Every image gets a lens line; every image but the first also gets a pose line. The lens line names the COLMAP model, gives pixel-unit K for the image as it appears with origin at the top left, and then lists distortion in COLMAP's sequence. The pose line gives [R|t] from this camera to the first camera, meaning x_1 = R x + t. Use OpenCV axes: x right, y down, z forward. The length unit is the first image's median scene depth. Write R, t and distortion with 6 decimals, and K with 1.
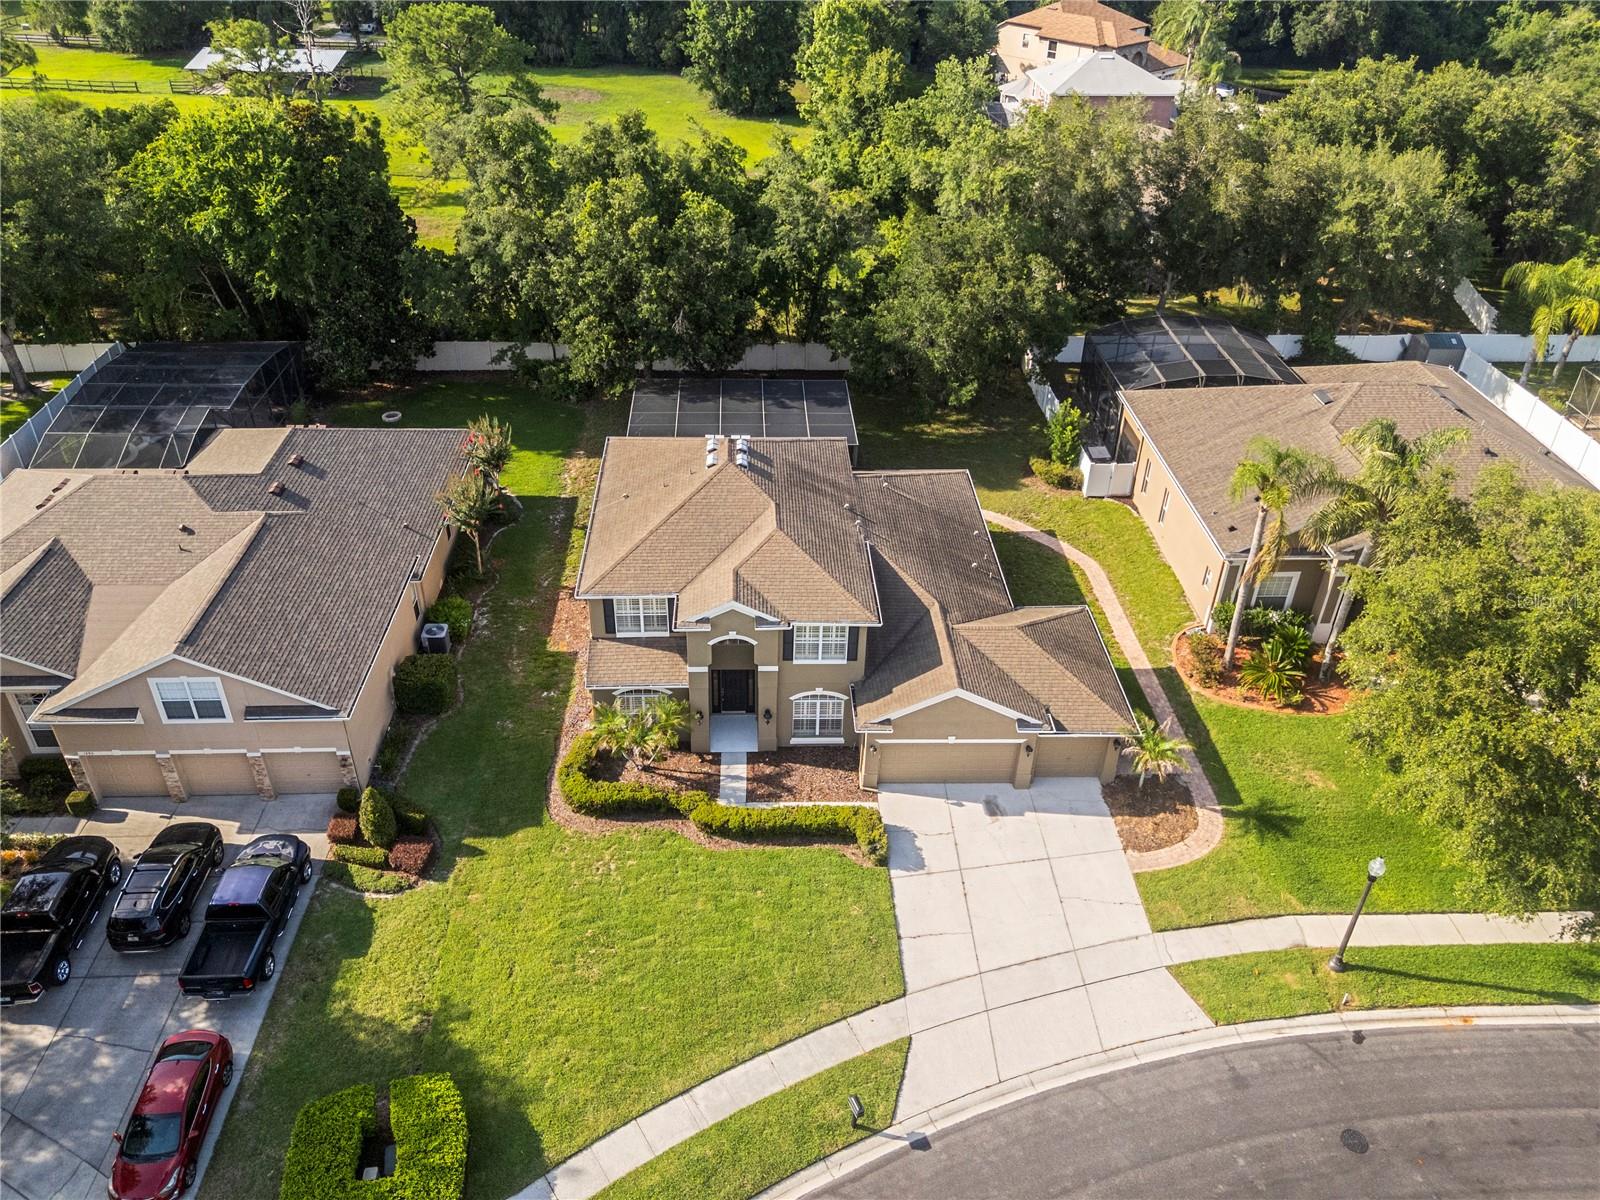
lens RADIAL K [[1180.0, 0, 797.3], [0, 1180.0, 600.3], [0, 0, 1]] dist [0.069214, -0.064435]
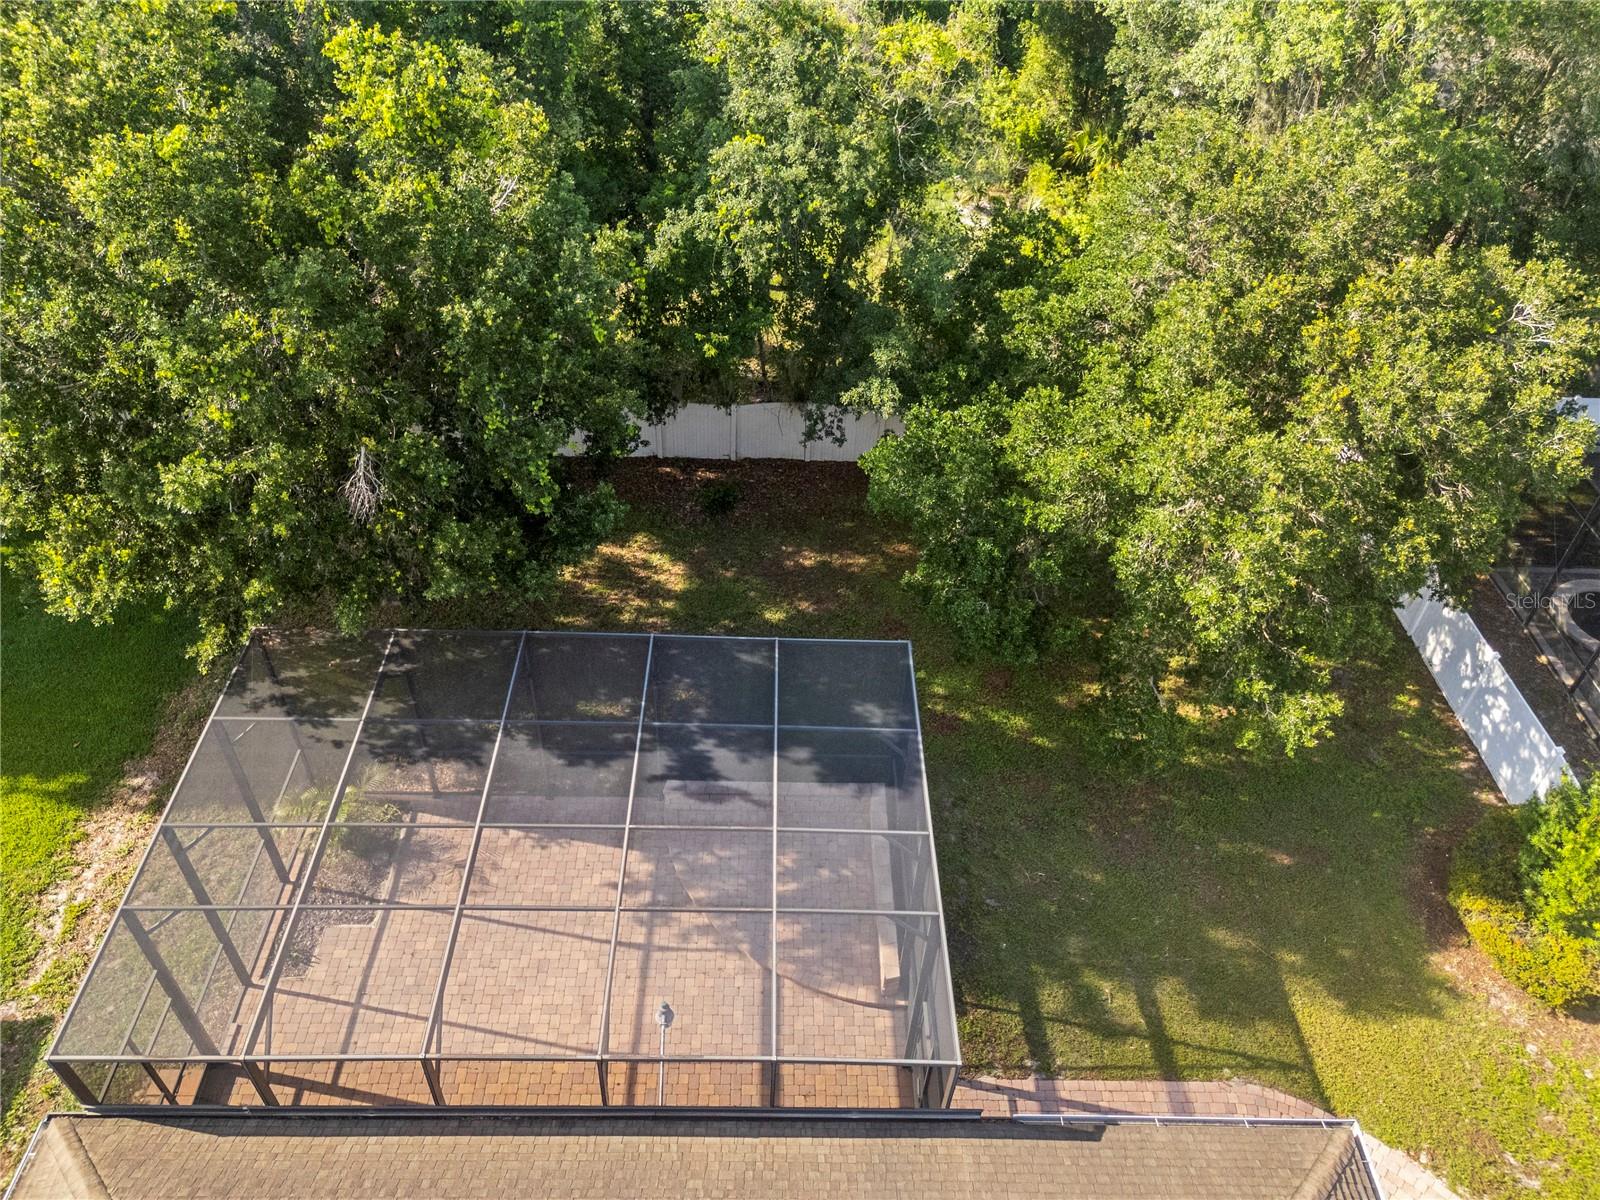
lens RADIAL K [[1180.0, 0, 797.3], [0, 1180.0, 600.3], [0, 0, 1]] dist [0.069214, -0.064435]
pose [[0.999281, 0.034384, -0.015971, 0.021150], [-0.031934, 0.990434, 0.134240, -0.348773], [0.020434, -0.133633, 0.990820, 0.984291]]
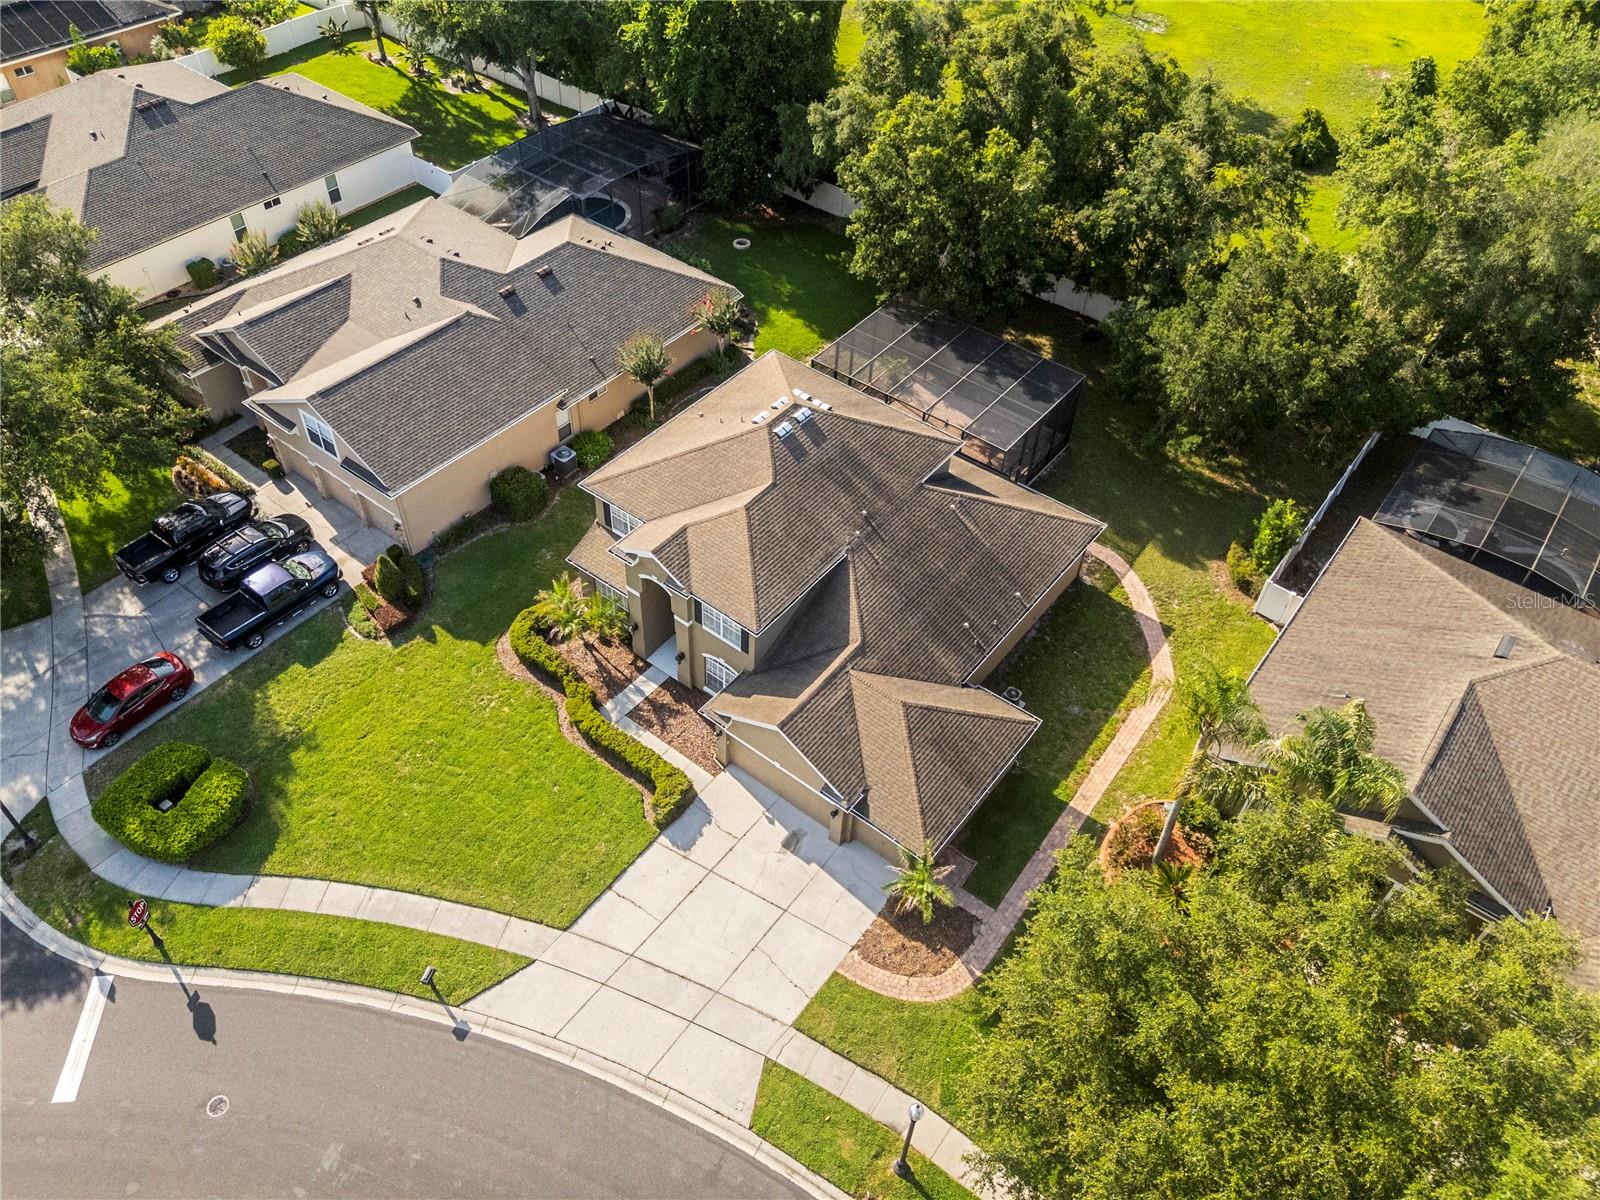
lens RADIAL K [[1180.0, 0, 797.3], [0, 1180.0, 600.3], [0, 0, 1]] dist [0.069214, -0.064435]
pose [[0.765469, 0.469700, -0.439818, 0.518781], [-0.379423, 0.881506, 0.281042, -0.300297], [0.519707, -0.048252, 0.852981, 0.126928]]
